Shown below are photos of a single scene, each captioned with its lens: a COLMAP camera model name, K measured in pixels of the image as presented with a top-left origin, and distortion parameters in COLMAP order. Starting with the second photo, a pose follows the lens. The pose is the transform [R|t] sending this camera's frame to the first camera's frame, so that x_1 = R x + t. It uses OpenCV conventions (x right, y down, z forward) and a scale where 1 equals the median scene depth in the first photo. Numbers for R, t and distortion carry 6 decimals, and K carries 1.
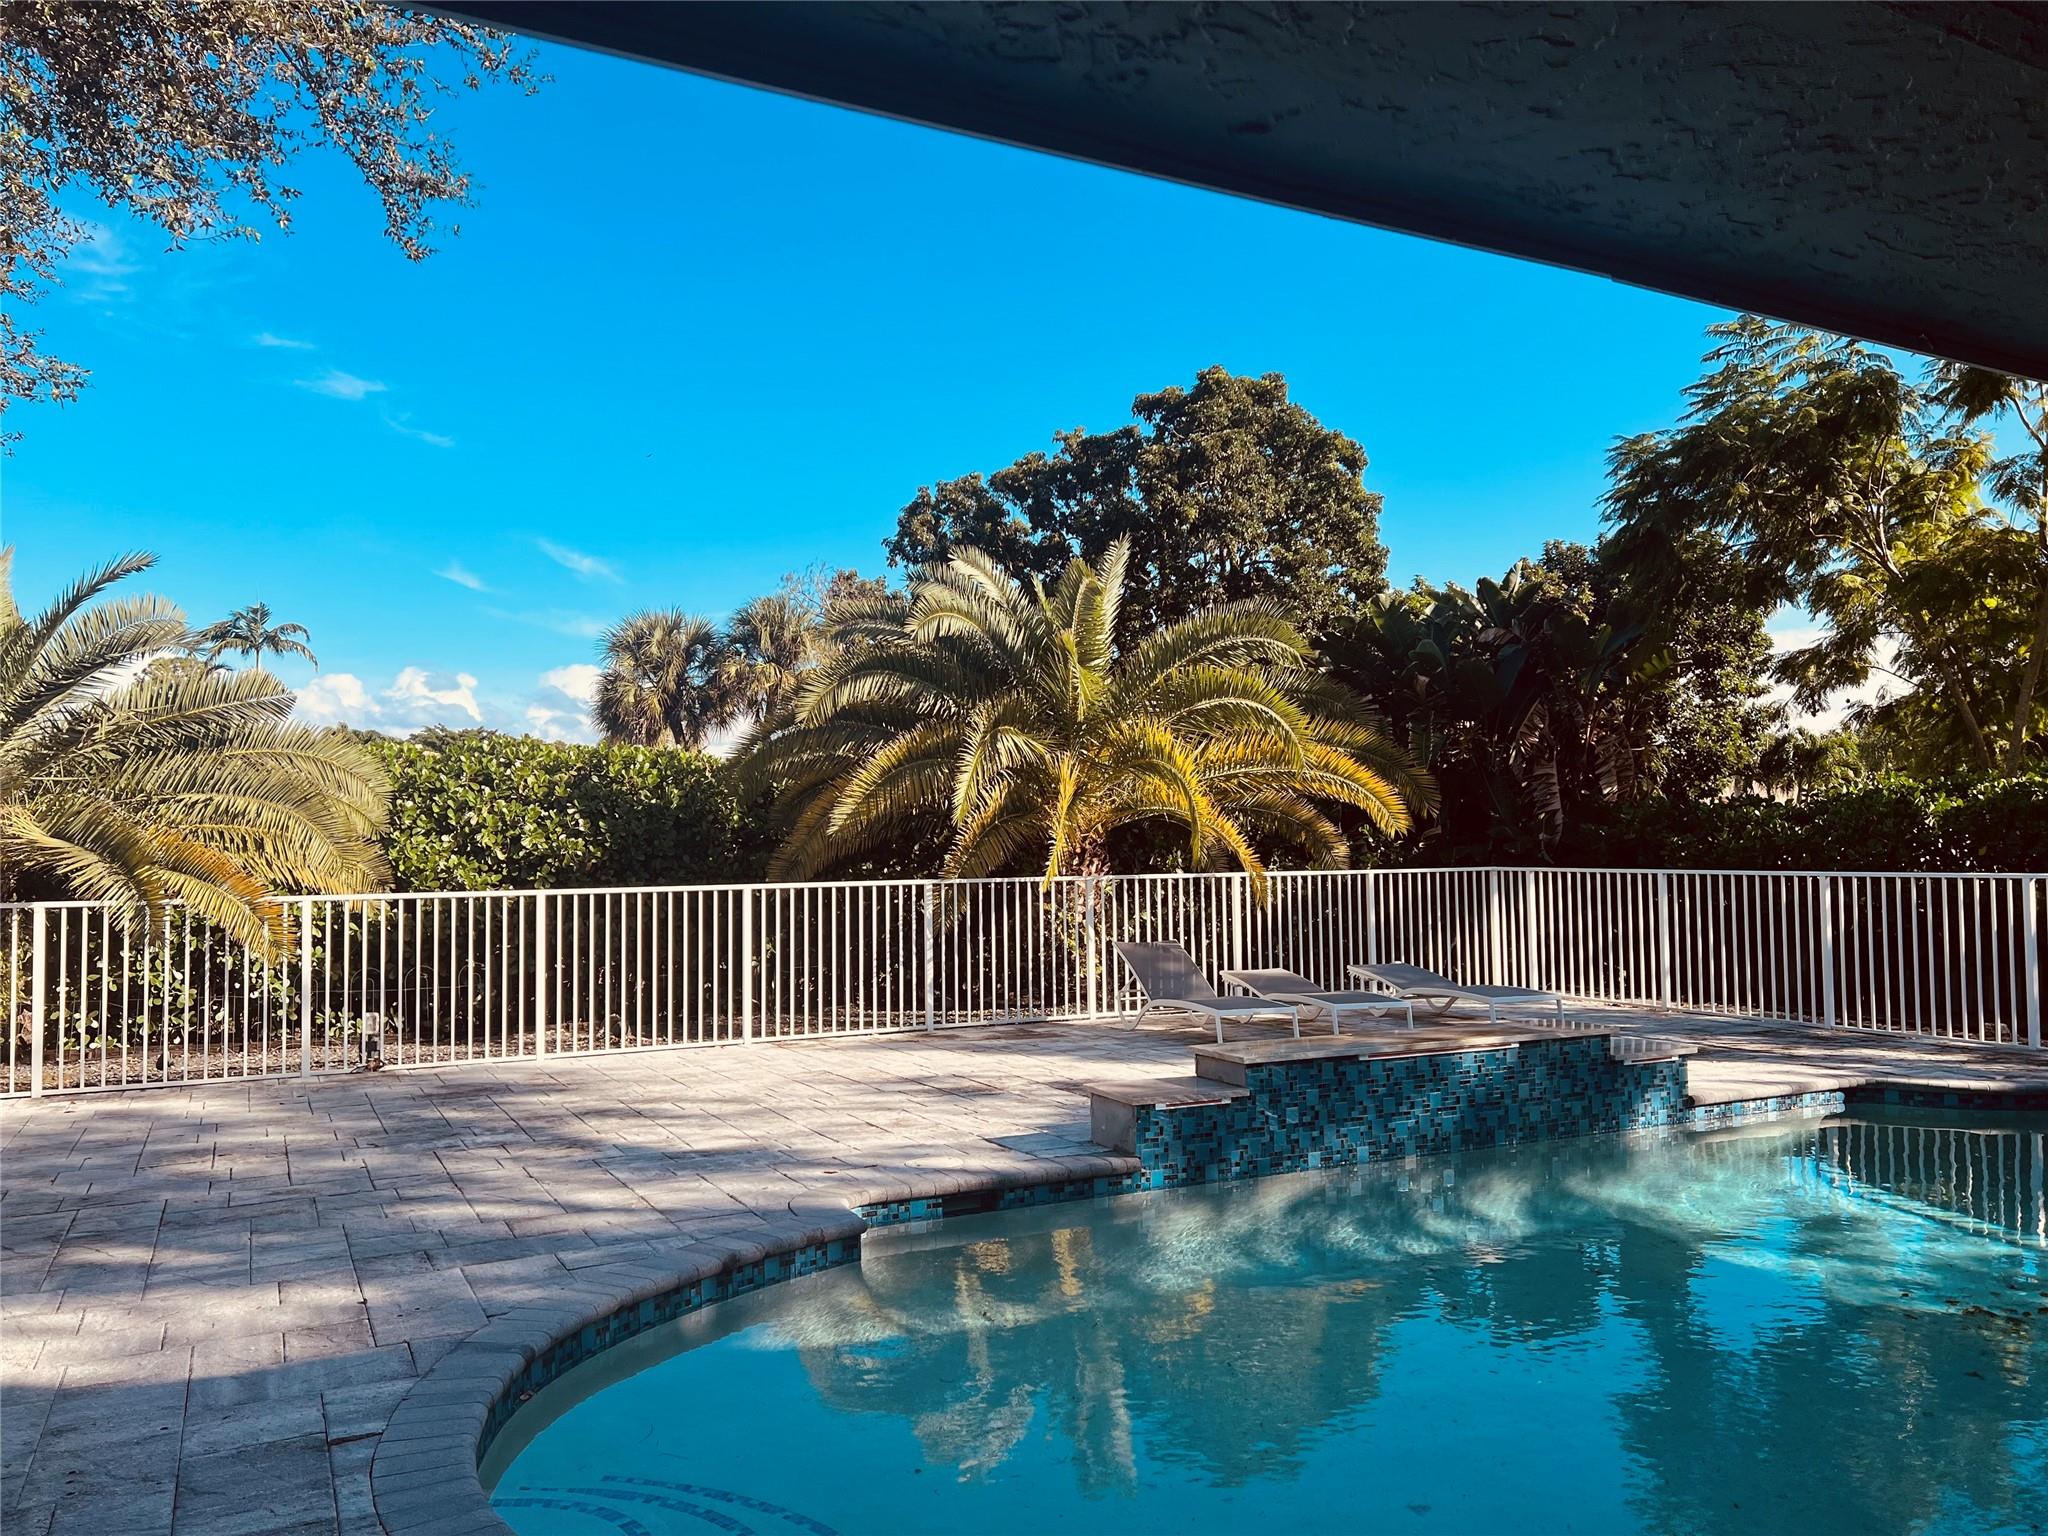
lens RADIAL K [[1519.0, 0, 1012.5], [0, 1519.0, 767.5], [0, 0, 1]] dist [0.066569, -0.072507]
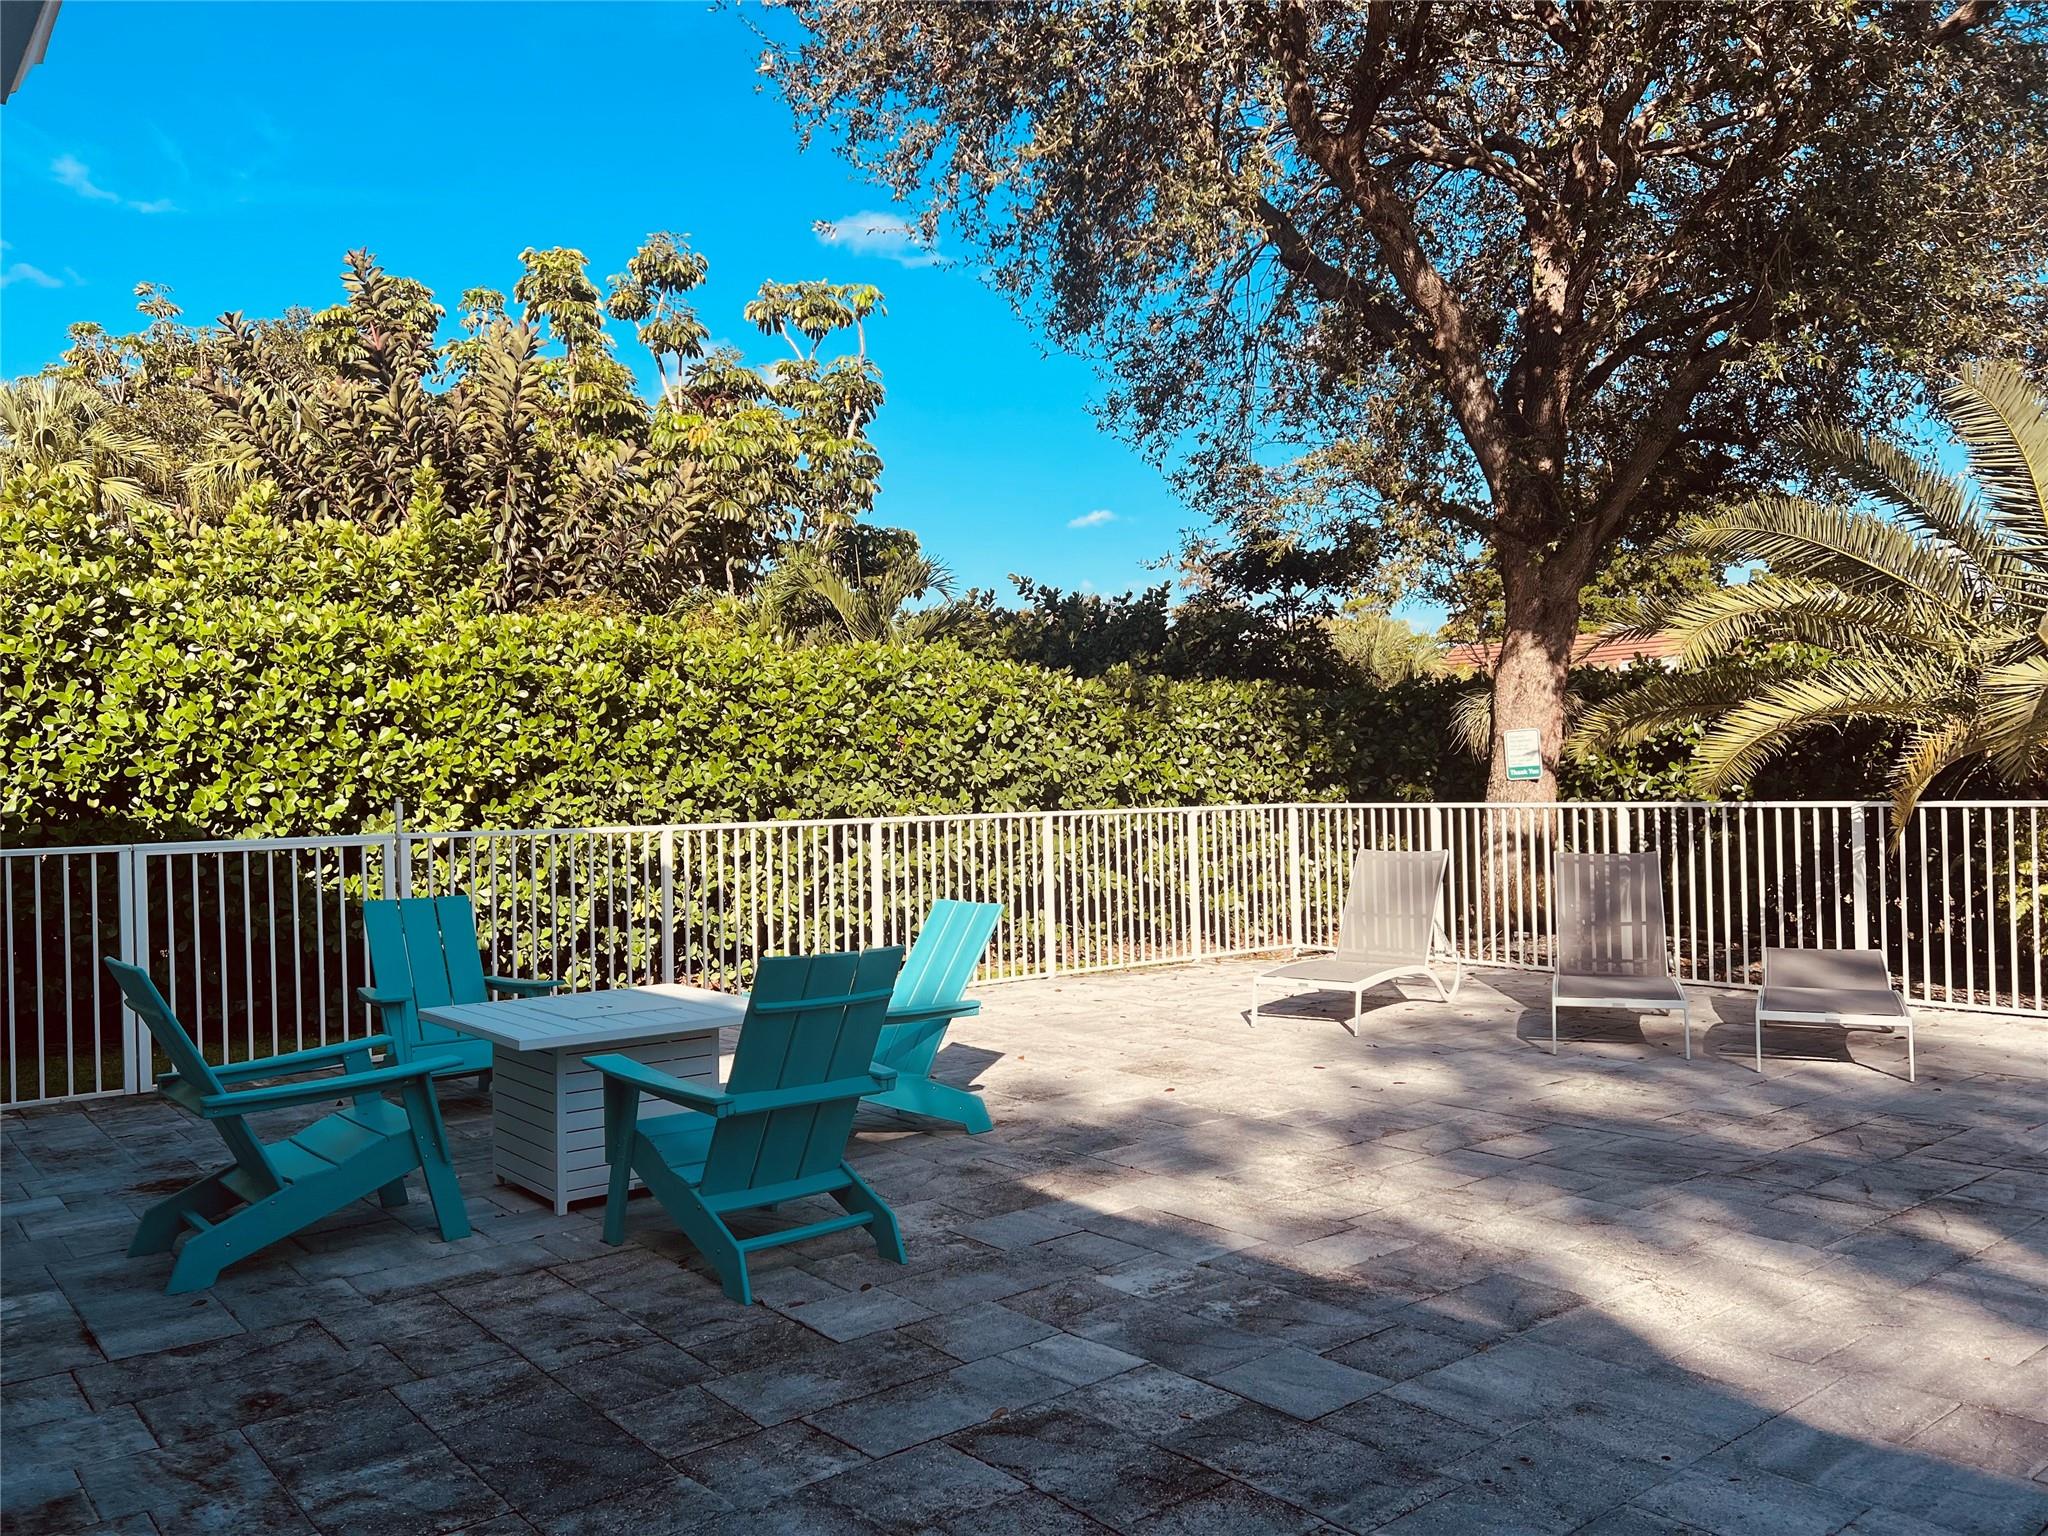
lens RADIAL K [[1519.0, 0, 1025.6], [0, 1519.0, 767.9], [0, 0, 1]] dist [0.066569, -0.072507]
pose [[0.235390, 0.001457, -0.971900, 0.046098], [0.065757, 0.997684, 0.017422, 0.007692], [0.969674, -0.068010, 0.234749, 0.142093]]
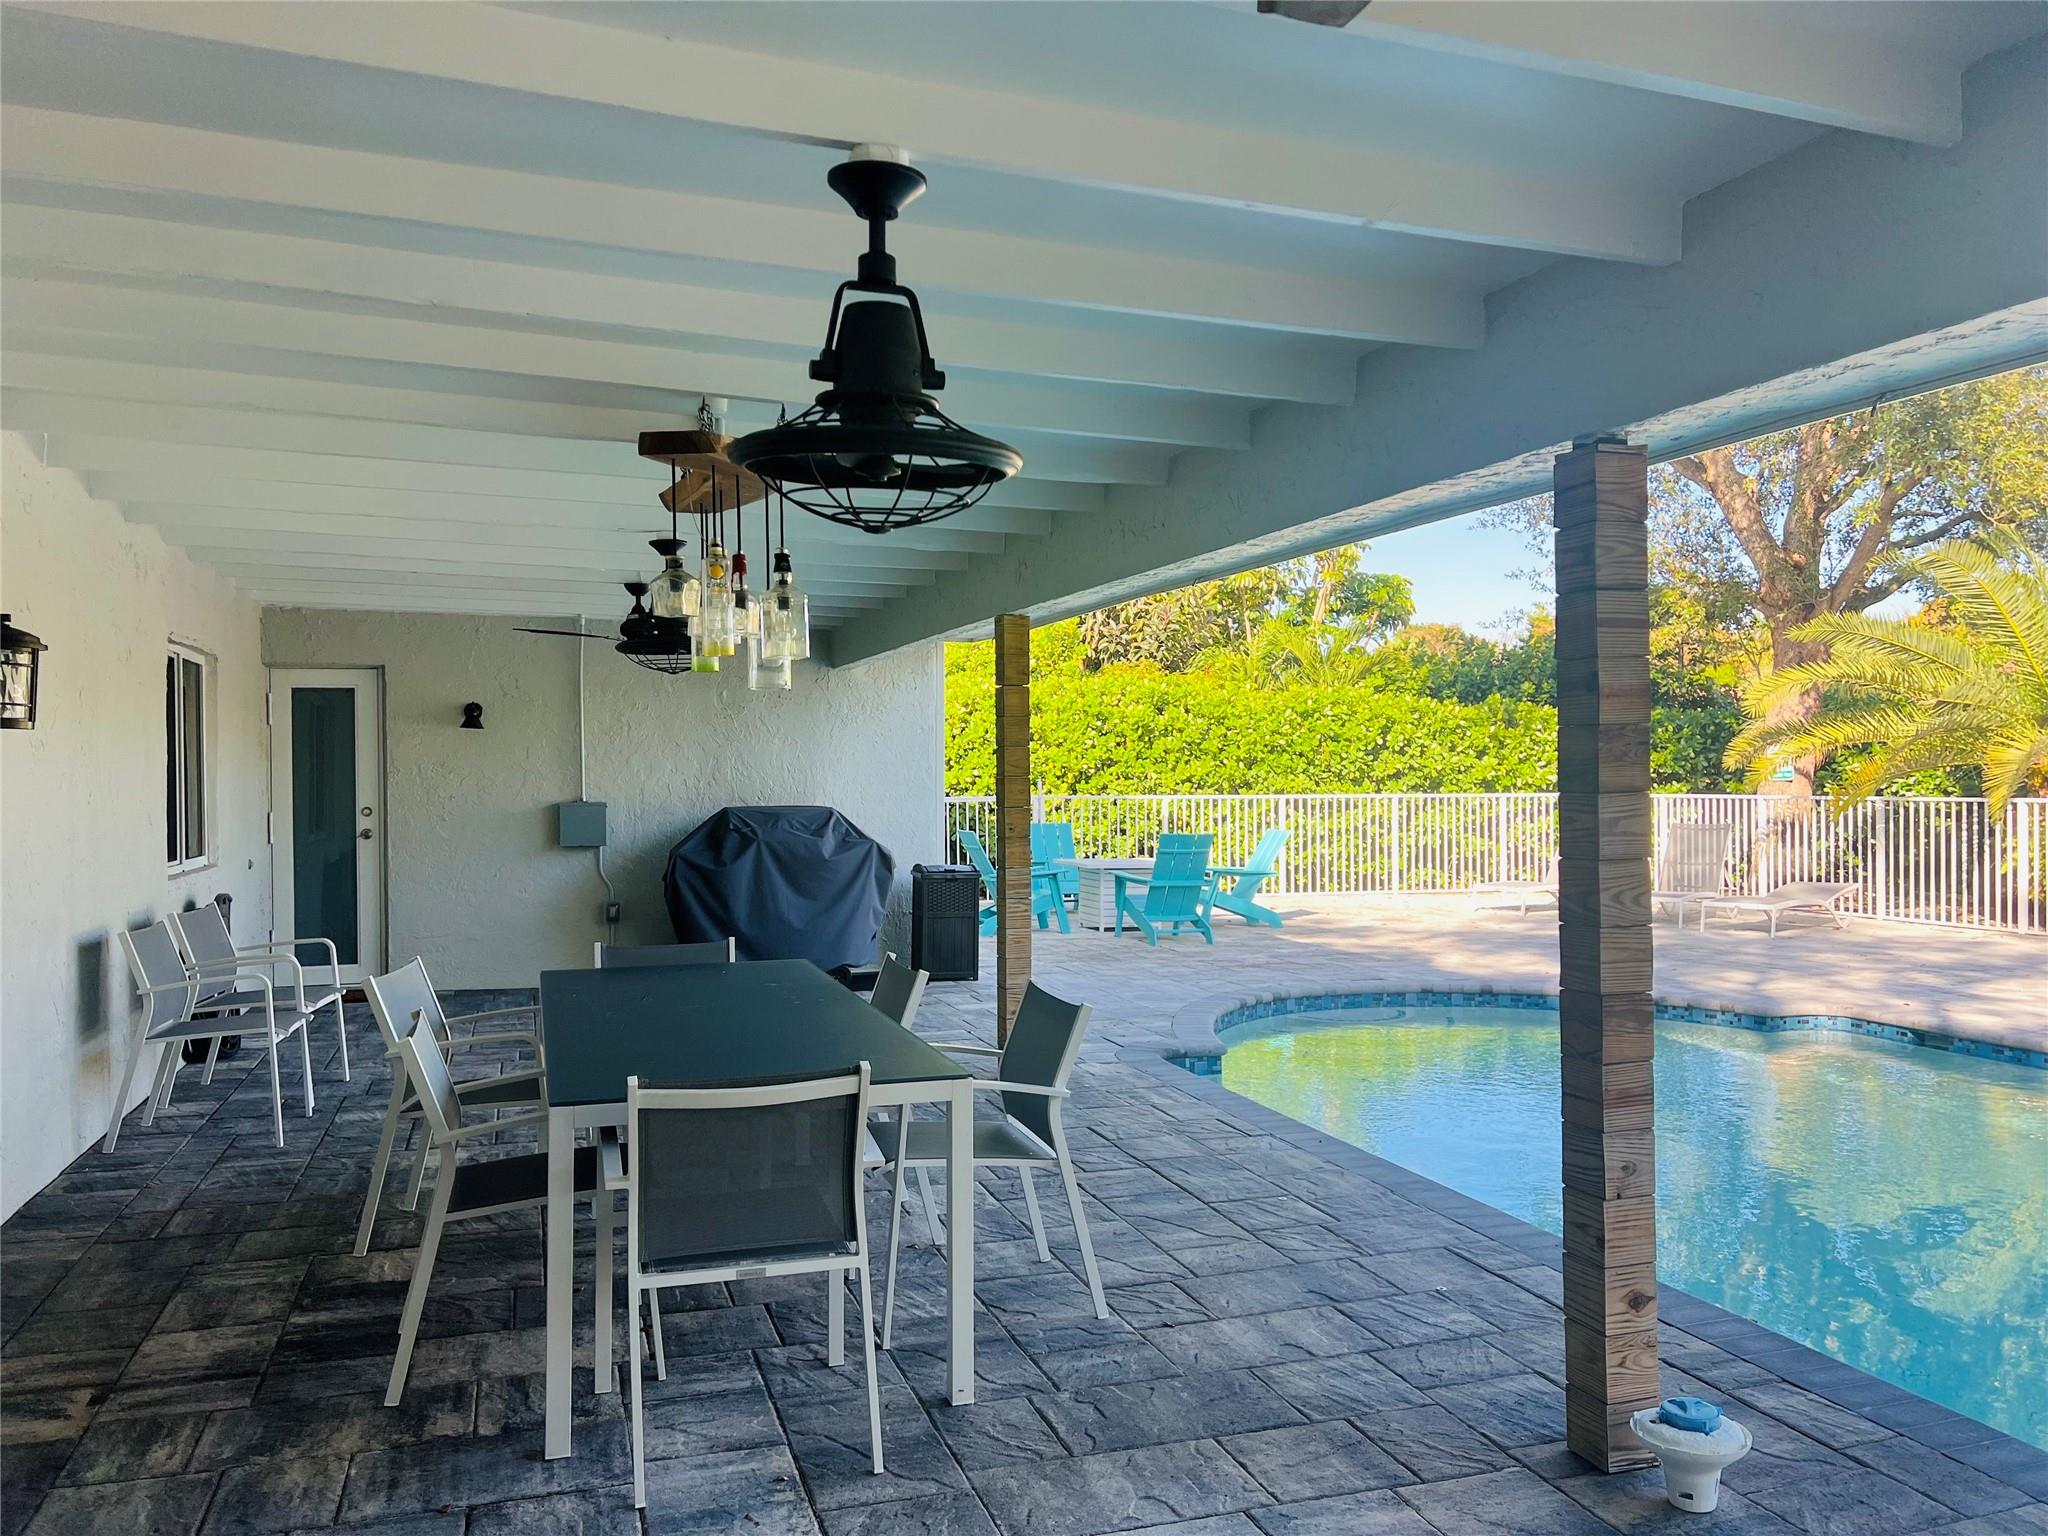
lens RADIAL K [[1519.0, 0, 1028.7], [0, 1519.0, 772.9], [0, 0, 1]] dist [0.066569, -0.072507]
pose [[-0.136710, 0.010274, -0.990558, 0.641331], [0.056998, 0.998371, 0.002489, 0.005584], [0.988970, -0.056120, -0.137073, 0.206589]]
